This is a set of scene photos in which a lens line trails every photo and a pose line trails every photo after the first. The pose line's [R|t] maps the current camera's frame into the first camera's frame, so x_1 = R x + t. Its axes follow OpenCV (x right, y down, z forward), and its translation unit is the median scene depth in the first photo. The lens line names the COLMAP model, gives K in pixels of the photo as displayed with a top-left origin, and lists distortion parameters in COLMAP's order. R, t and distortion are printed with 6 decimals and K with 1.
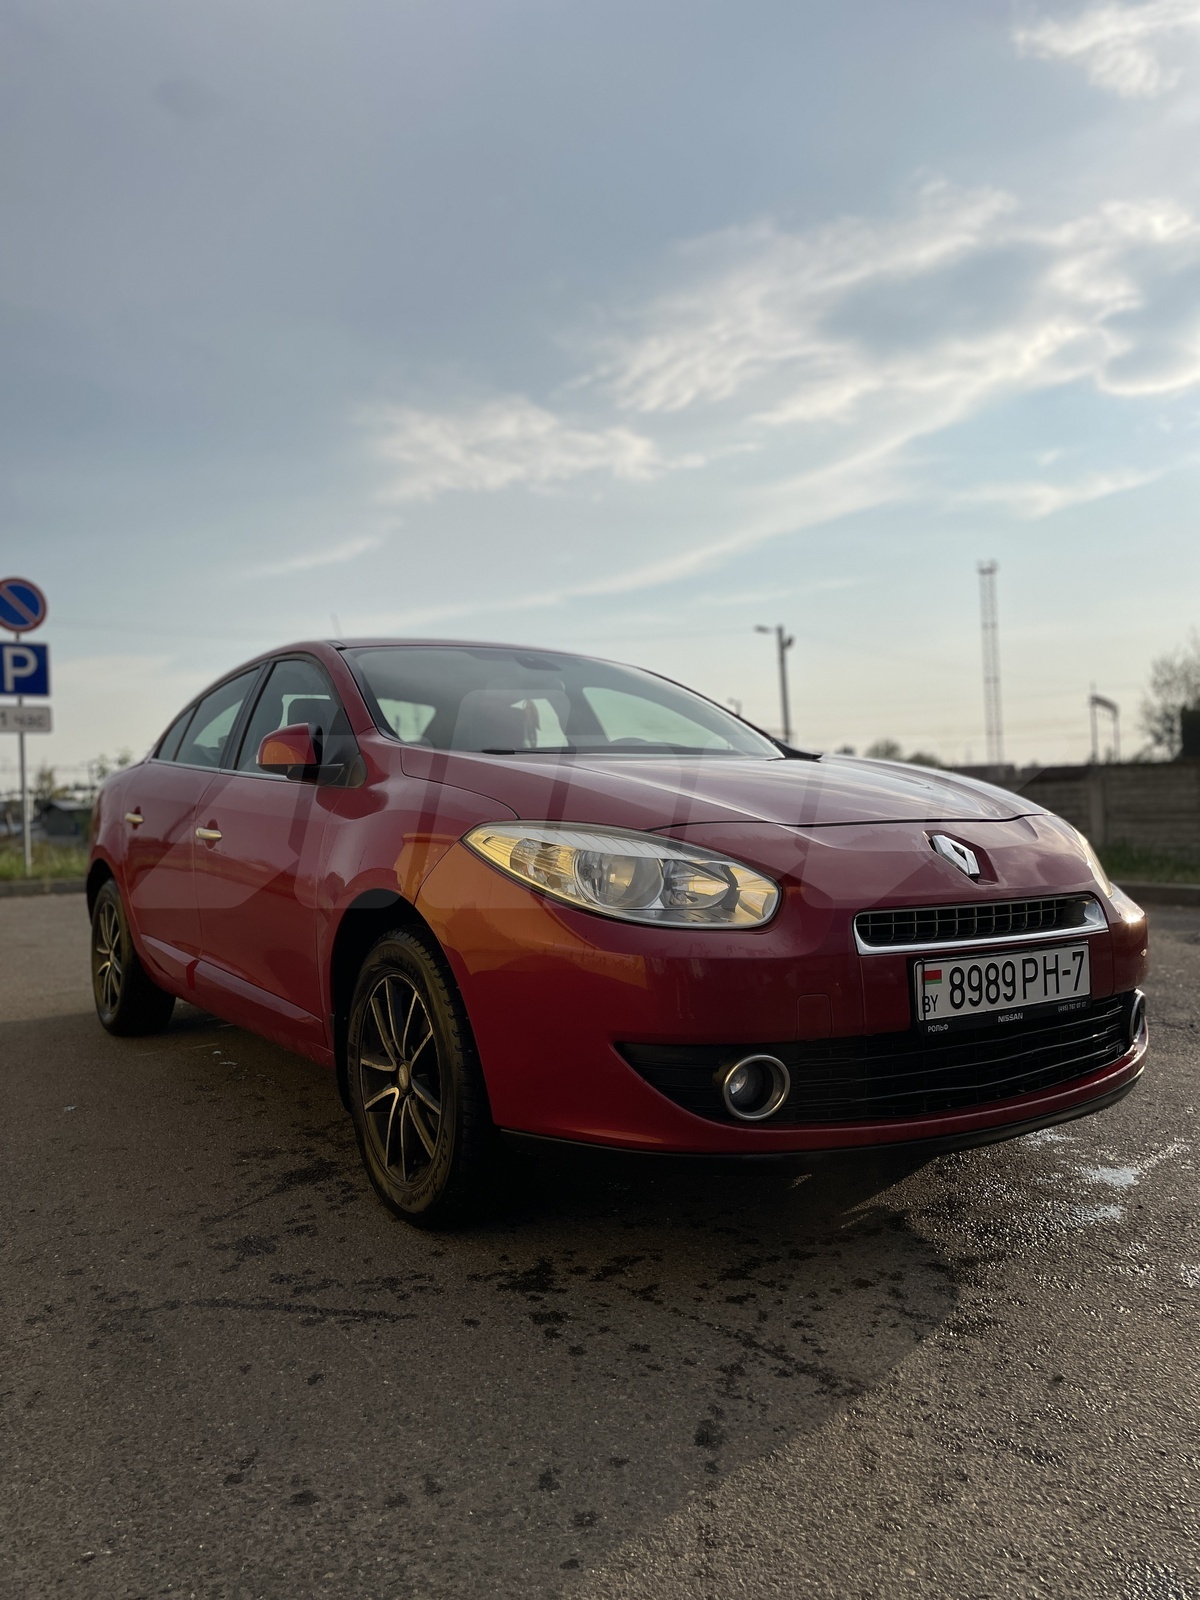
lens RADIAL K [[1250.2, 0, 608.5], [0, 1250.2, 776.9], [0, 0, 1]] dist [0.071652, -0.096080]
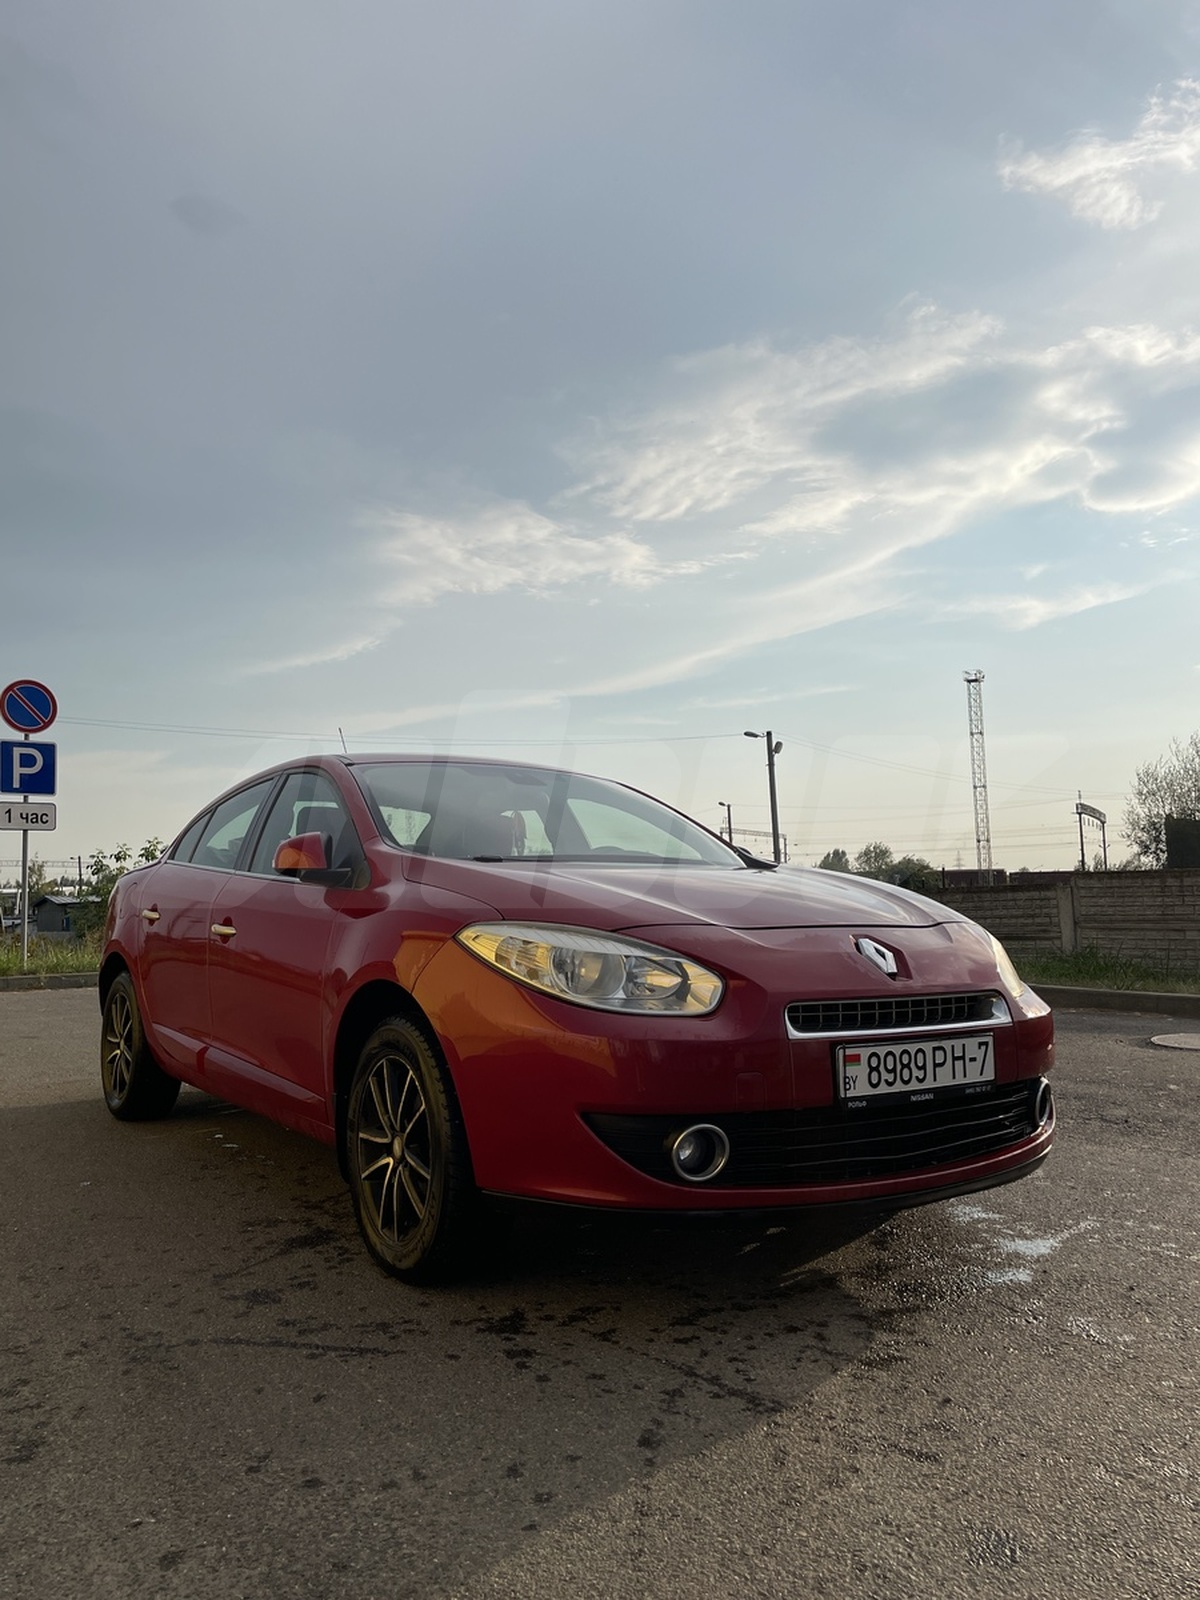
lens RADIAL K [[1250.2, 0, 618.3], [0, 1250.2, 779.2], [0, 0, 1]] dist [0.071652, -0.096080]
pose [[0.999815, 0.014373, 0.012765, 0.018408], [-0.013331, 0.996841, -0.078293, -0.007370], [-0.013850, 0.078108, 0.996849, -0.179133]]
